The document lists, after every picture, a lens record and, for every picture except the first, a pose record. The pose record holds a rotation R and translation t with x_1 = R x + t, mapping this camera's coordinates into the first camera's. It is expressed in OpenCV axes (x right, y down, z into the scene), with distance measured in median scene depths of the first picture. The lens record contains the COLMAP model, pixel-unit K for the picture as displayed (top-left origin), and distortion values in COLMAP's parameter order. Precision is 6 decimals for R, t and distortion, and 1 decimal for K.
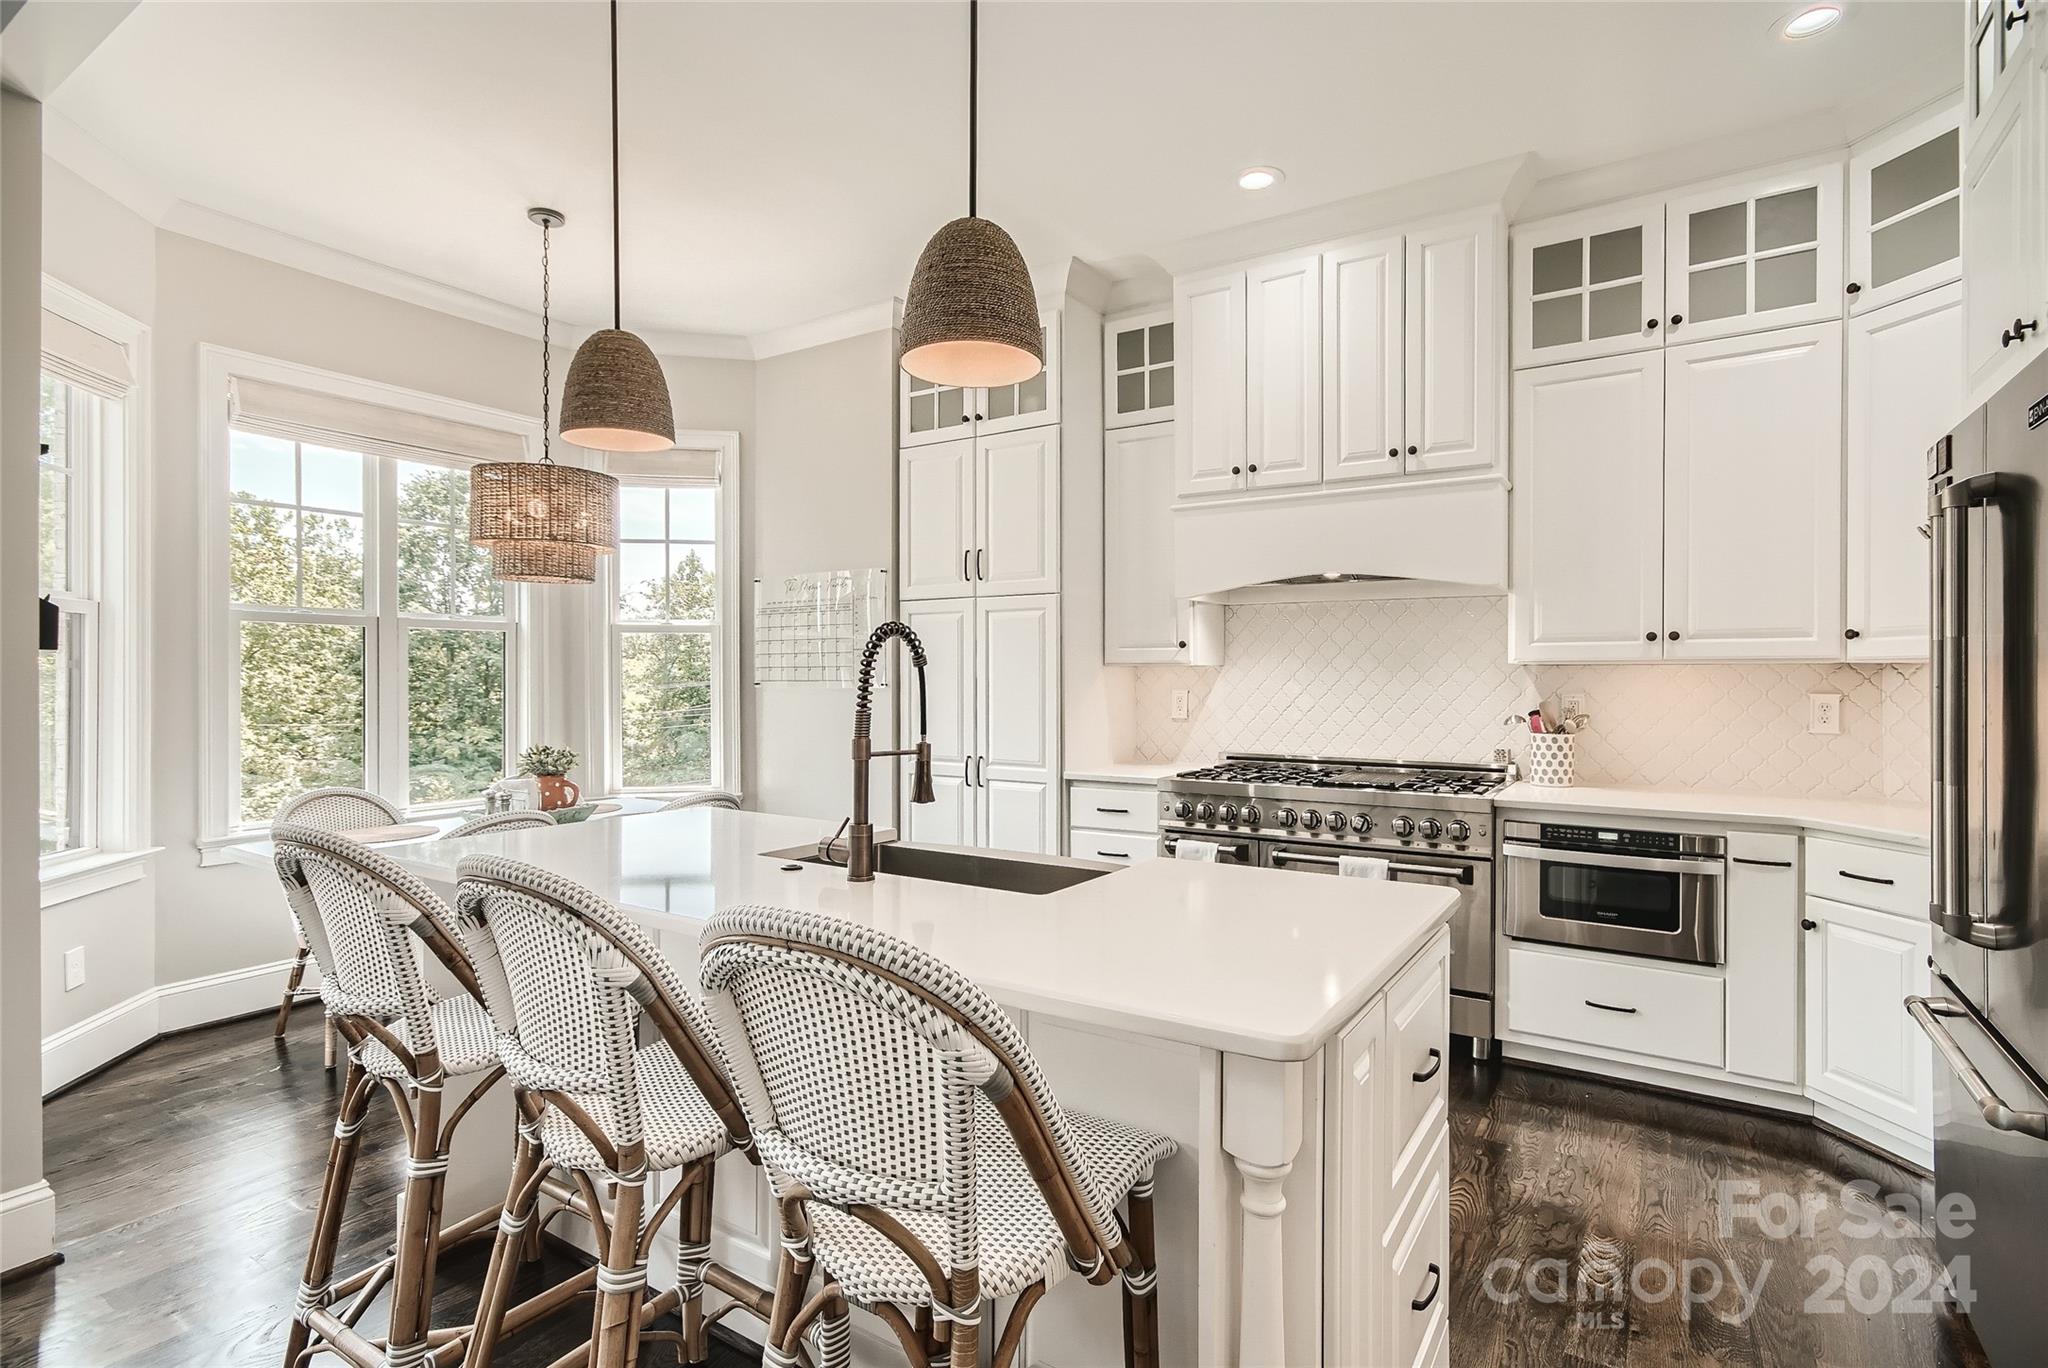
lens RADIAL K [[1023.0, 0, 1014.0], [0, 1023.0, 668.1], [0, 0, 1]] dist [0.000507, 0.009126]
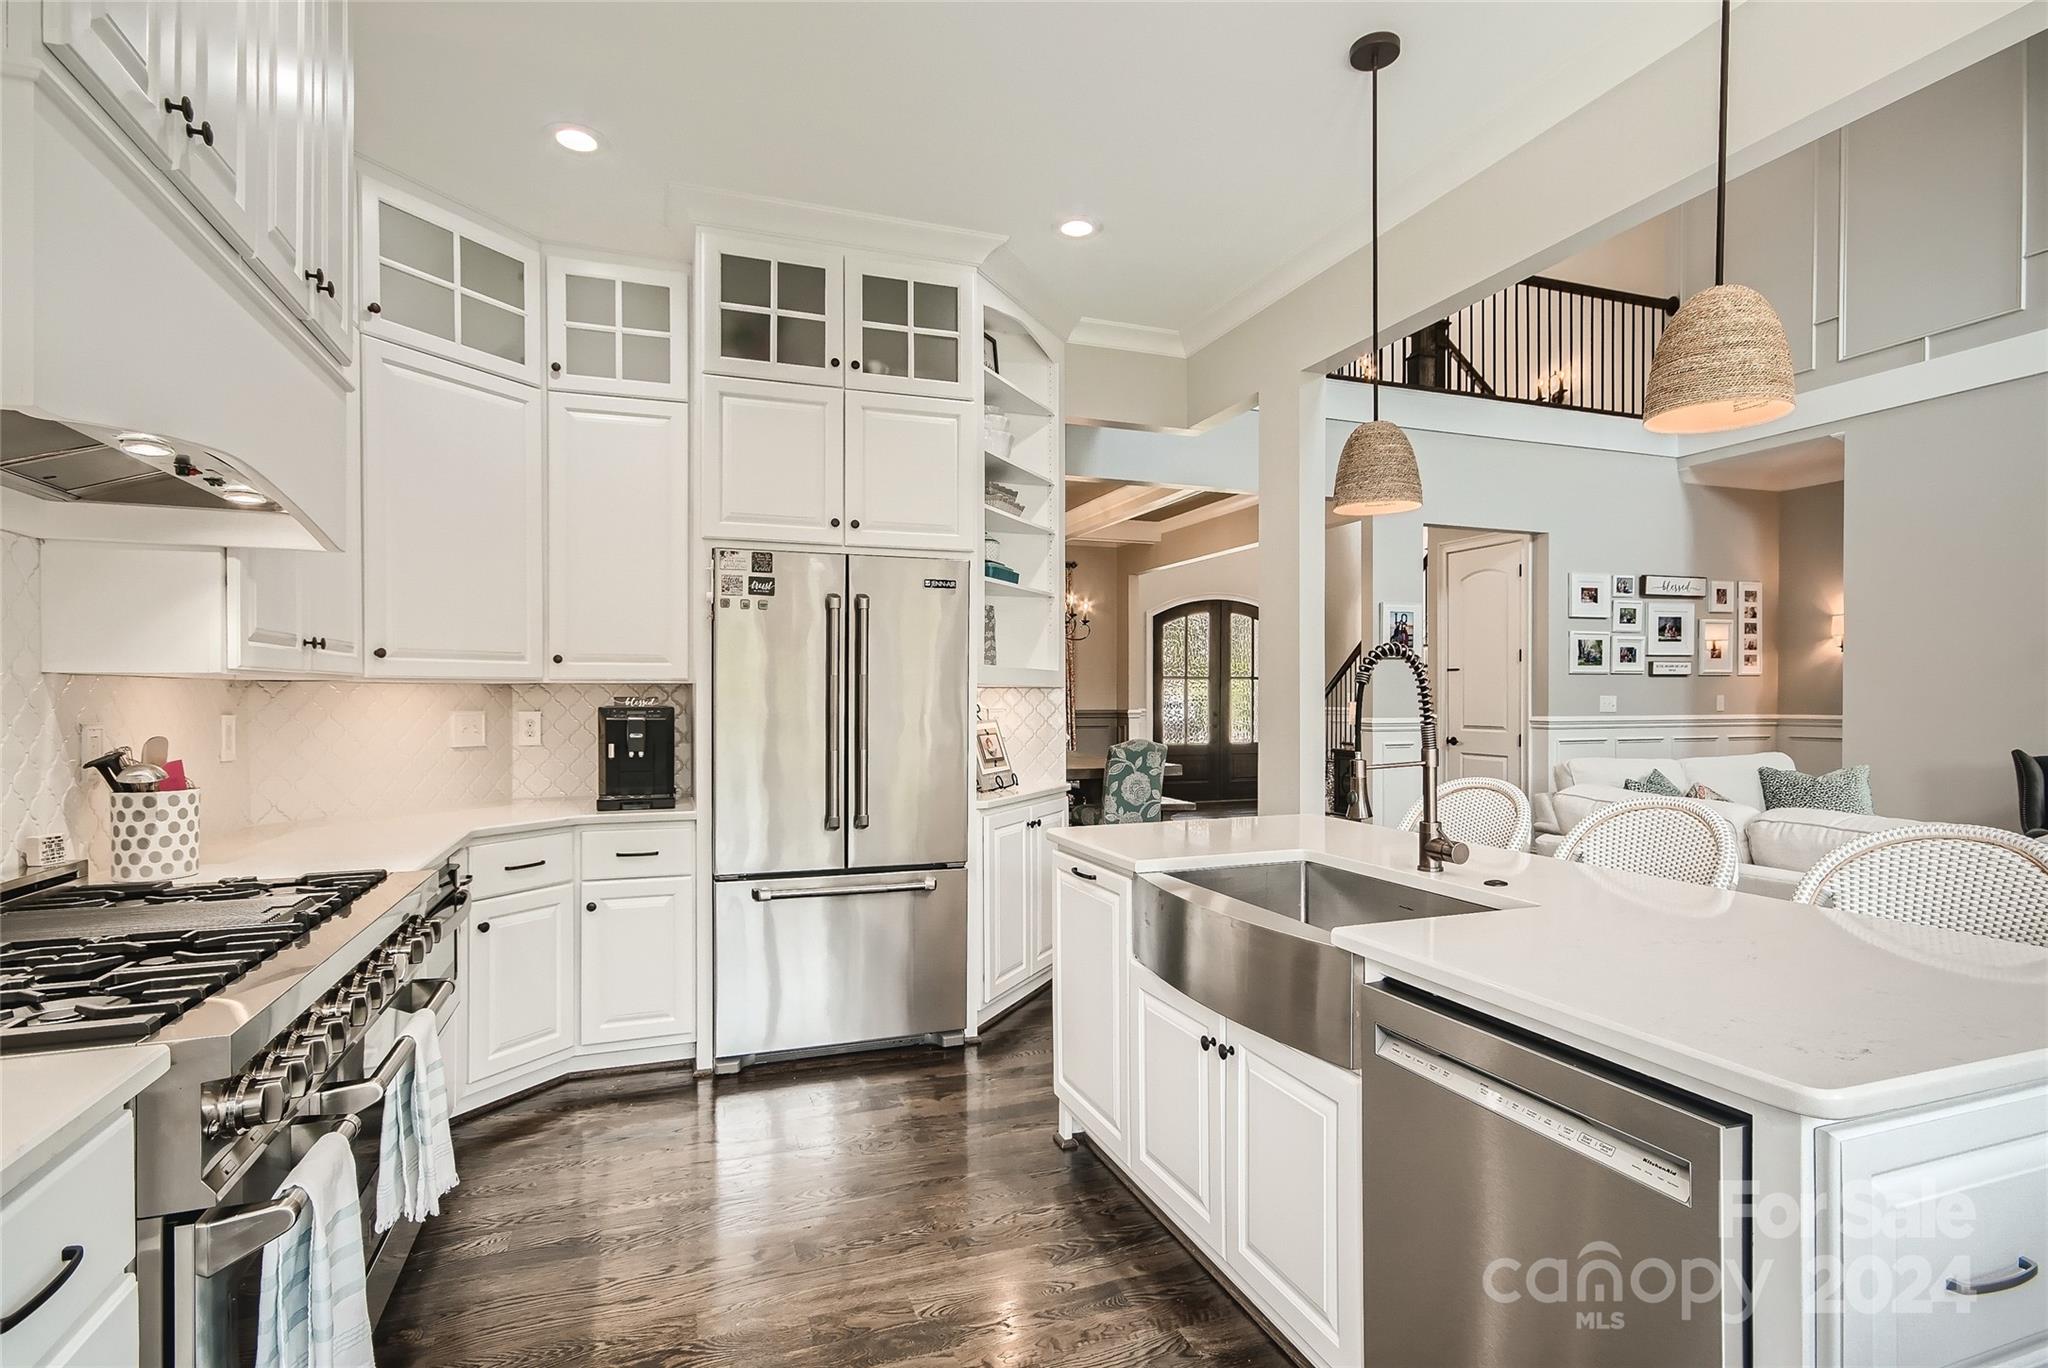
lens RADIAL K [[1023.0, 0, 1026.7], [0, 1023.0, 697.0], [0, 0, 1]] dist [0.000507, 0.009126]
pose [[-0.809609, -0.001570, 0.586967, -0.247342], [-0.005560, 0.999972, -0.004994, 0.009847], [-0.586943, -0.007307, -0.809595, 1.258709]]
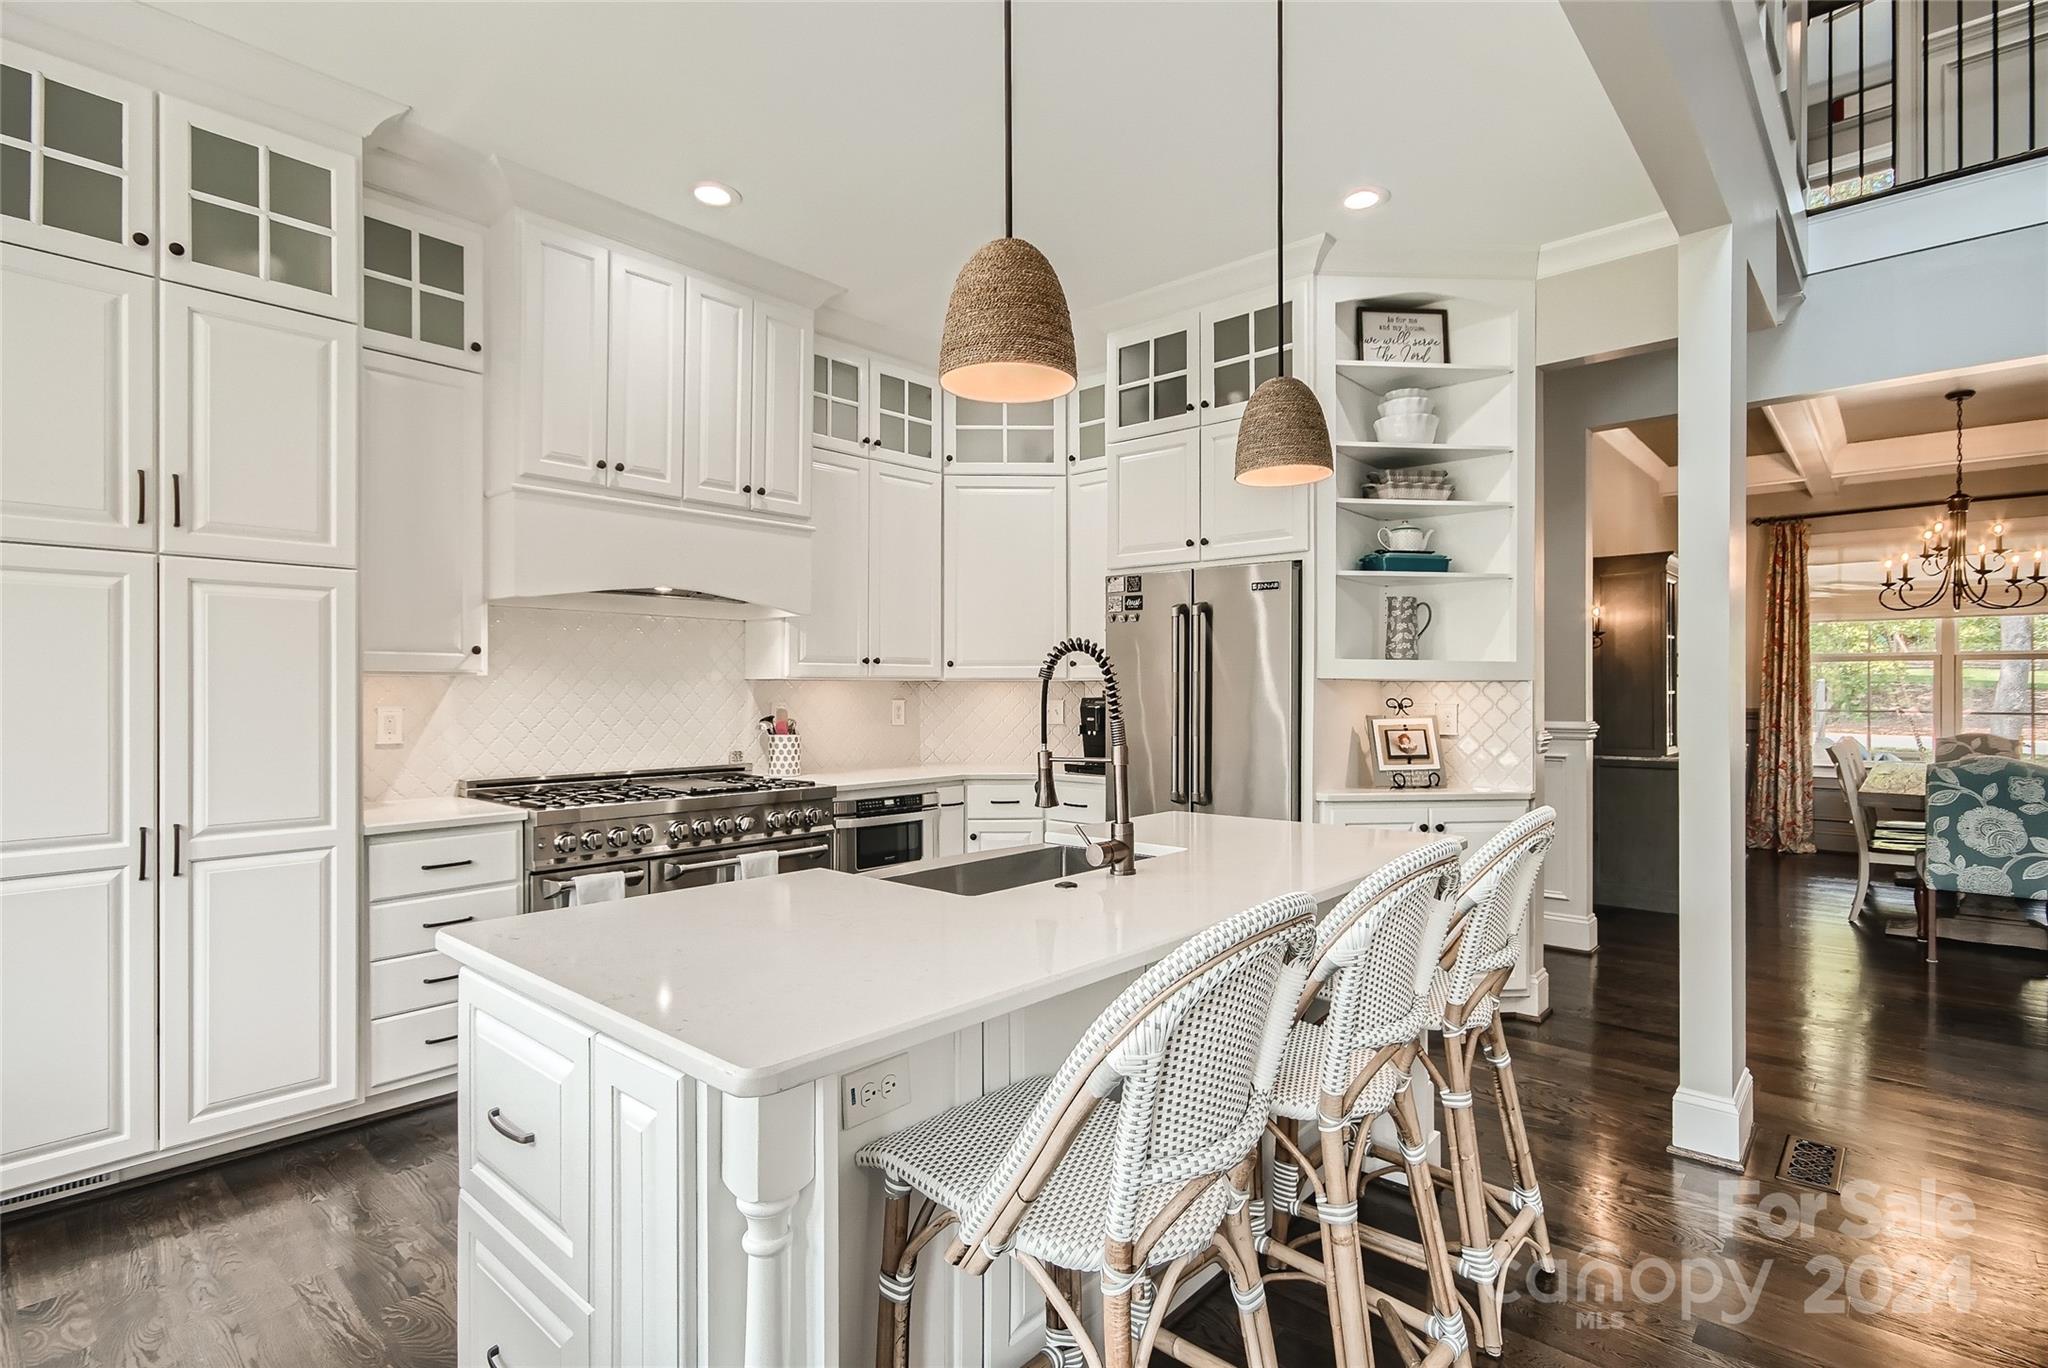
lens RADIAL K [[1023.0, 0, 1052.4], [0, 1023.0, 686.9], [0, 0, 1]] dist [0.000507, 0.009126]
pose [[0.132240, 0.001594, 0.991216, -0.714040], [-0.008557, 0.999963, -0.000466, 0.003265], [-0.991181, -0.008420, 0.132249, 0.536056]]
